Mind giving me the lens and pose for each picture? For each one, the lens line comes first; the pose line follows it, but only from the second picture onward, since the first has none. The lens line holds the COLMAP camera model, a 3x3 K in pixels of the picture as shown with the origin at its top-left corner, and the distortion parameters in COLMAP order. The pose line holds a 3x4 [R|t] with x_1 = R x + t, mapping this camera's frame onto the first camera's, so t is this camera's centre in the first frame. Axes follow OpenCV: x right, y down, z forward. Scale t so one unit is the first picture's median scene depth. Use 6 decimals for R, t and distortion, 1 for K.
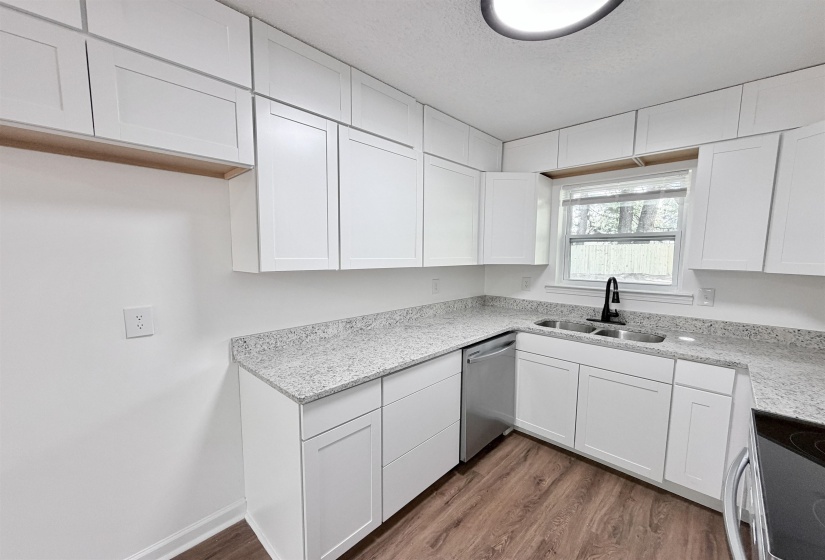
lens RADIAL K [[329.2, 0, 410.4], [0, 329.2, 285.9], [0, 0, 1]] dist [0.001501, -0.000169]
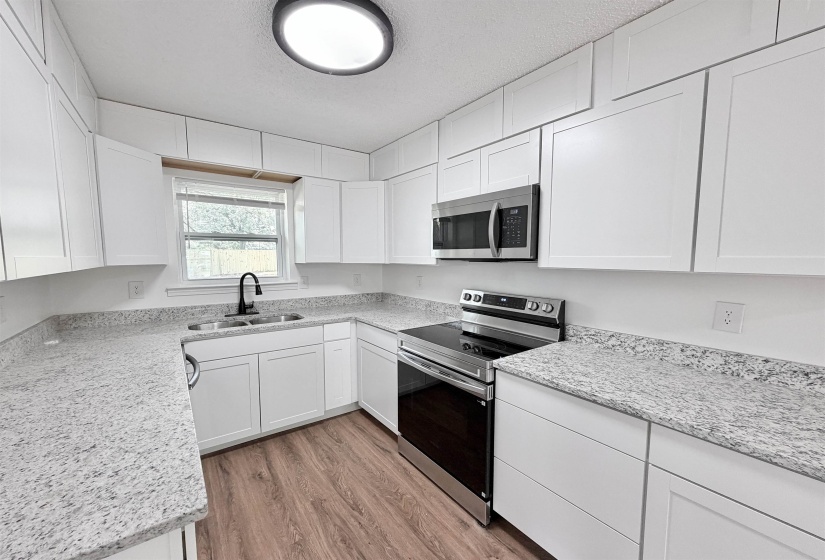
lens RADIAL K [[329.2, 0, 408.8], [0, 329.2, 283.7], [0, 0, 1]] dist [0.001501, -0.000169]
pose [[0.172175, -0.086914, 0.981225, -0.435111], [0.097781, 0.992688, 0.070771, -0.018087], [-0.980201, 0.083761, 0.179415, 0.297474]]
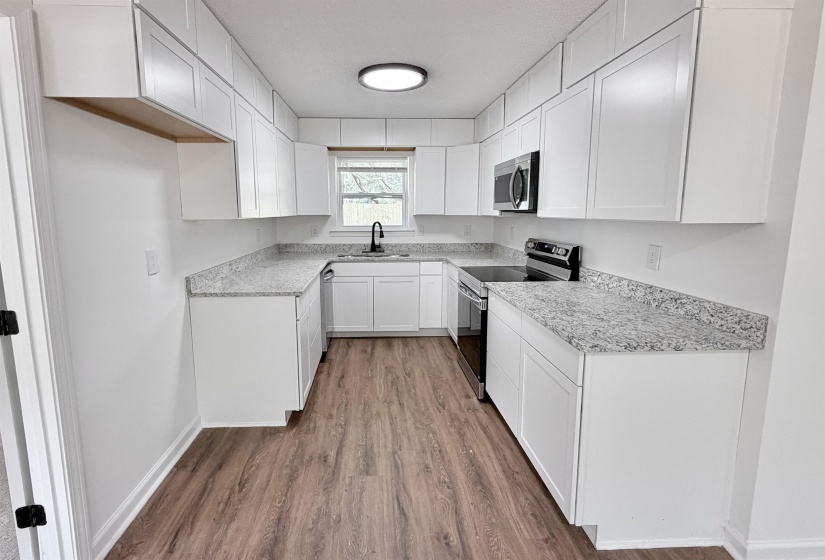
lens RADIAL K [[413.3, 0, 391.3], [0, 413.3, 265.5], [0, 0, 1]] dist [0.005911, 0.000408]
pose [[0.687692, -0.103425, 0.718598, -0.836235], [0.079728, 0.994573, 0.066846, 0.058582], [-0.721612, 0.011323, 0.692205, -0.430871]]
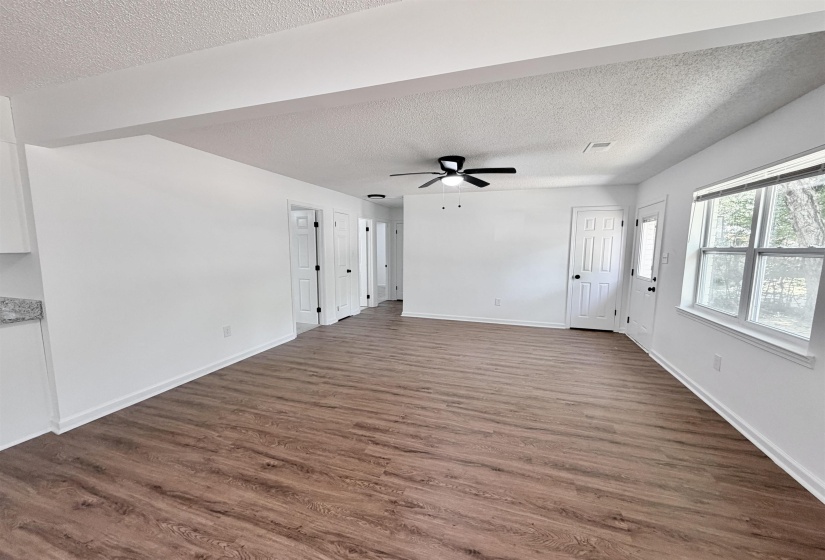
lens RADIAL K [[329.2, 0, 408.5], [0, 329.2, 291.1], [0, 0, 1]] dist [0.001501, -0.000169]
pose [[-0.419040, -0.124970, 0.899326, -1.359554], [0.087610, 0.980296, 0.177043, 0.125690], [-0.903731, 0.152979, -0.399835, -1.054722]]
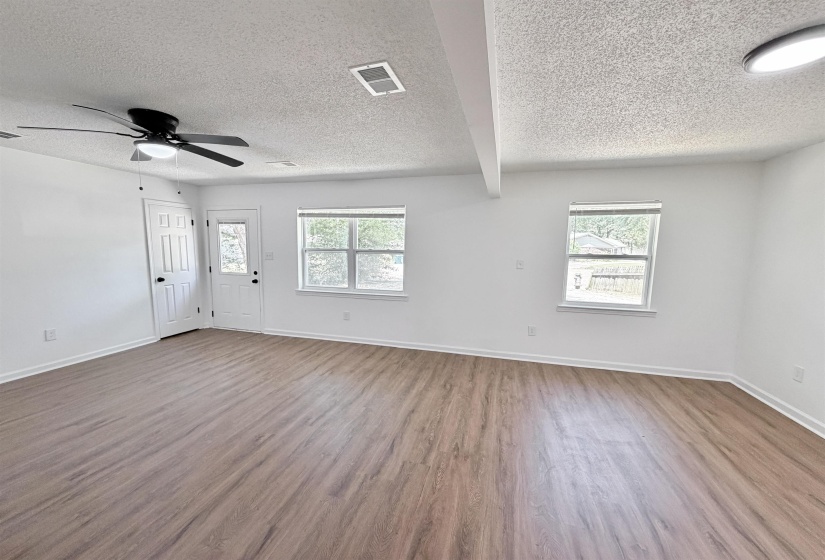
lens RADIAL K [[329.2, 0, 409.7], [0, 329.2, 282.4], [0, 0, 1]] dist [0.001501, -0.000169]
pose [[-0.886140, 0.034916, -0.462101, -0.091832], [-0.065416, 0.977749, 0.199320, 0.043116], [0.458778, 0.206854, -0.864138, -0.553266]]
